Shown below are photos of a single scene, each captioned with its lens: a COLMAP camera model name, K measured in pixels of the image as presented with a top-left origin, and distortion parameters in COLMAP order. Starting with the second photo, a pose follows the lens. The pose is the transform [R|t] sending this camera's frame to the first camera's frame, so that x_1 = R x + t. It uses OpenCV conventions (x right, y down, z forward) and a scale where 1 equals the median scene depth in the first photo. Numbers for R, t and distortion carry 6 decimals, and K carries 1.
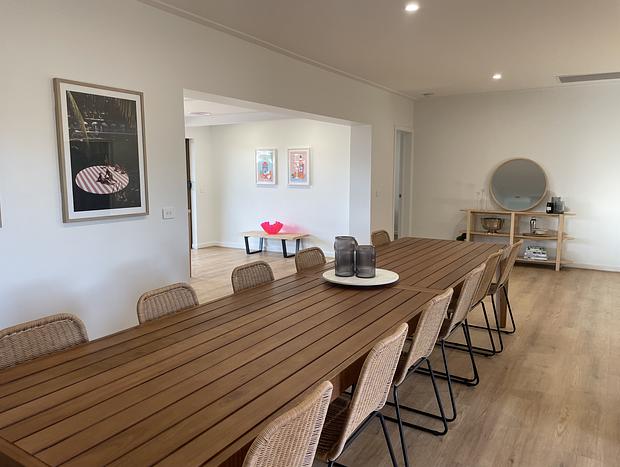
lens RADIAL K [[470.6, 0, 310.5], [0, 470.6, 234.7], [0, 0, 1]] dist [0.040377, -0.030577]
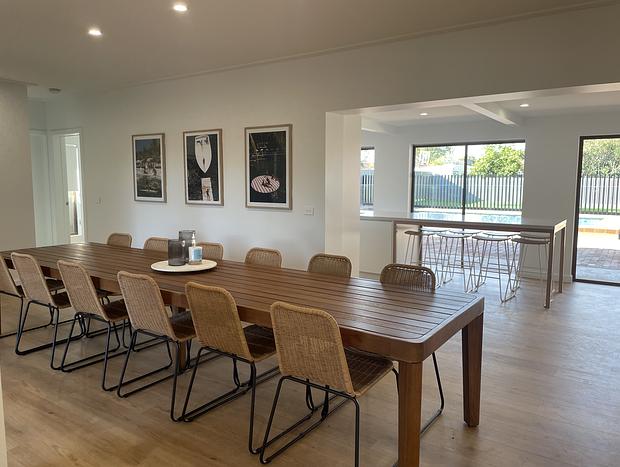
lens RADIAL K [[470.6, 0, 305.8], [0, 470.6, 233.3], [0, 0, 1]] dist [0.040377, -0.030577]
pose [[-0.046770, 0.112715, -0.992526, 0.567905], [-0.141005, 0.982919, 0.118269, -0.078536], [0.988903, 0.145483, -0.030078, 0.591028]]
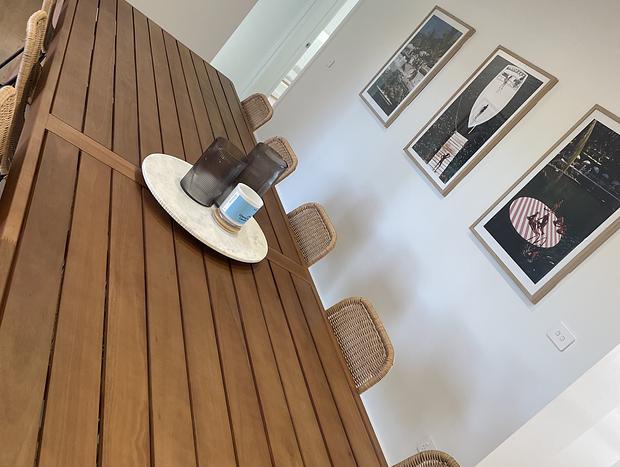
lens RADIAL K [[635.8, 0, 306.0], [0, 635.8, 215.7], [0, 0, 1]] dist [0.072283, 0.000000]
pose [[-0.489206, -0.125125, -0.863146, 0.290010], [-0.721086, 0.614741, 0.319575, -0.089910], [0.490625, 0.778741, -0.390961, 0.590479]]
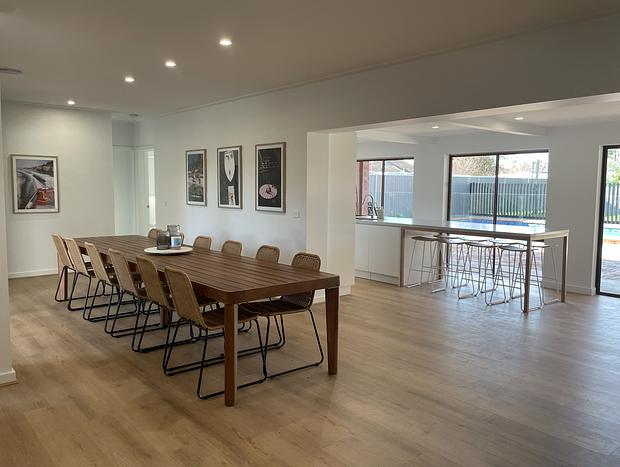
lens RADIAL K [[507.5, 0, 311.4], [0, 507.5, 233.6], [0, 0, 1]] dist [0.042509, 0.010494]
pose [[-0.302182, 0.085183, -0.949437, 0.727866], [-0.140330, 0.981173, 0.132694, -0.120783], [0.942865, 0.173332, -0.284539, 0.872708]]
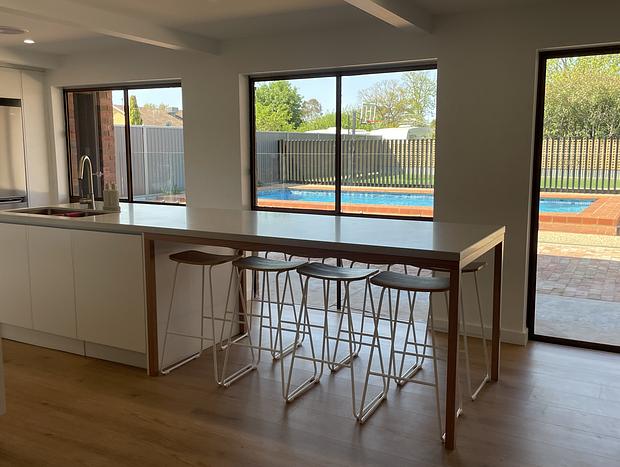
lens RADIAL K [[586.1, 0, 313.6], [0, 586.1, 233.2], [0, 0, 1]] dist [0.053593, 0.000000]
pose [[0.061116, 0.144174, -0.987663, 0.140822], [-0.133851, 0.981759, 0.135029, -0.109184], [0.989115, 0.123947, 0.079299, 0.847425]]
